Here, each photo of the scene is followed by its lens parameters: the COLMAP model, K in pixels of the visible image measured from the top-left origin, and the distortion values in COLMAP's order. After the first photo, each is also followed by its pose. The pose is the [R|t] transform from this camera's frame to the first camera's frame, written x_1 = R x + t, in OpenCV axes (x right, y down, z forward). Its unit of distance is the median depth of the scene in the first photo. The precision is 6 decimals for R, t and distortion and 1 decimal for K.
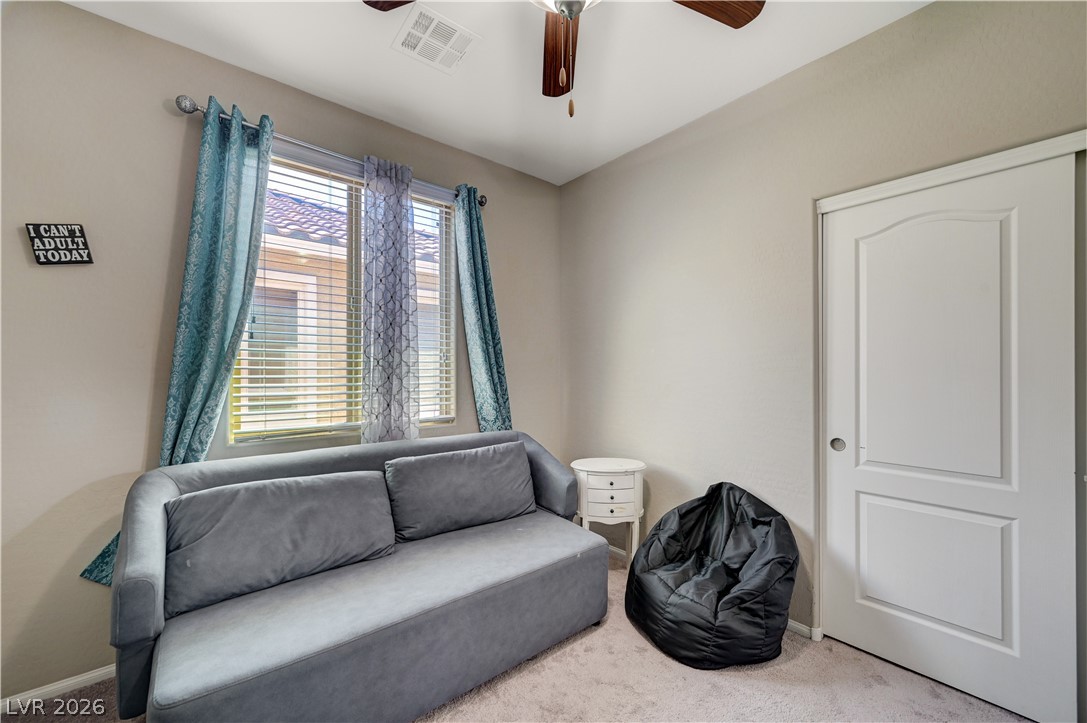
lens RADIAL K [[434.9, 0, 548.9], [0, 434.9, 366.6], [0, 0, 1]] dist [-0.003596, 0.001271]
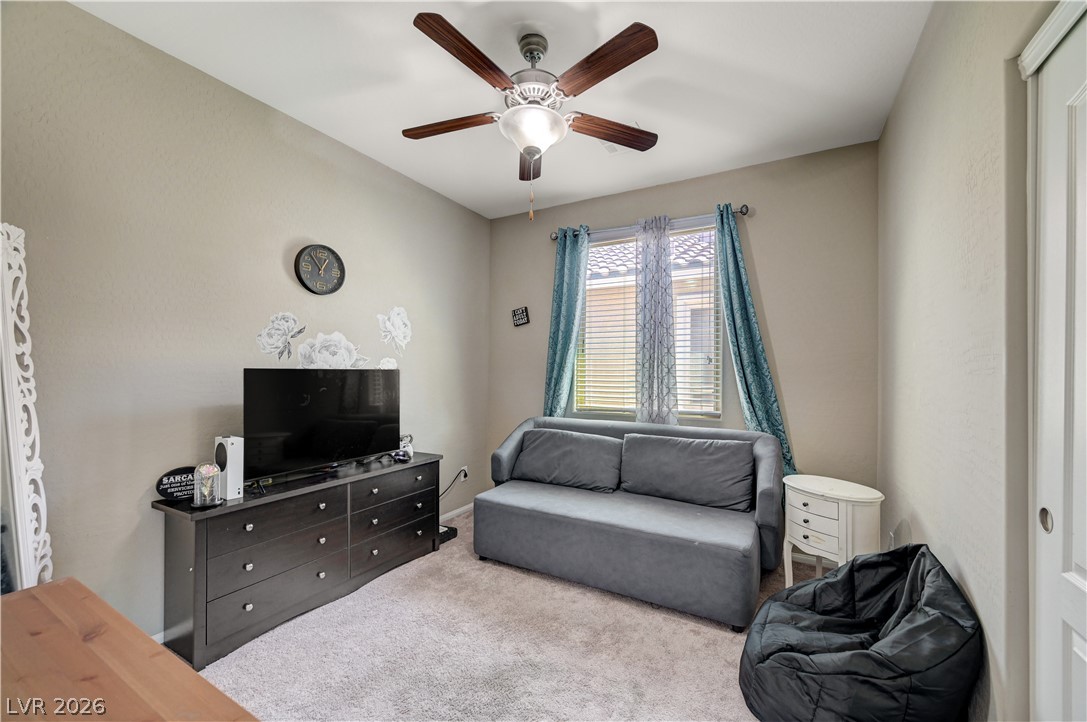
lens RADIAL K [[434.9, 0, 547.1], [0, 434.9, 364.9], [0, 0, 1]] dist [-0.003596, 0.001271]
pose [[0.339925, -0.009109, -0.940408, 0.927310], [0.001248, 0.999957, -0.009234, 0.001436], [0.940452, 0.001965, 0.339922, 0.273763]]
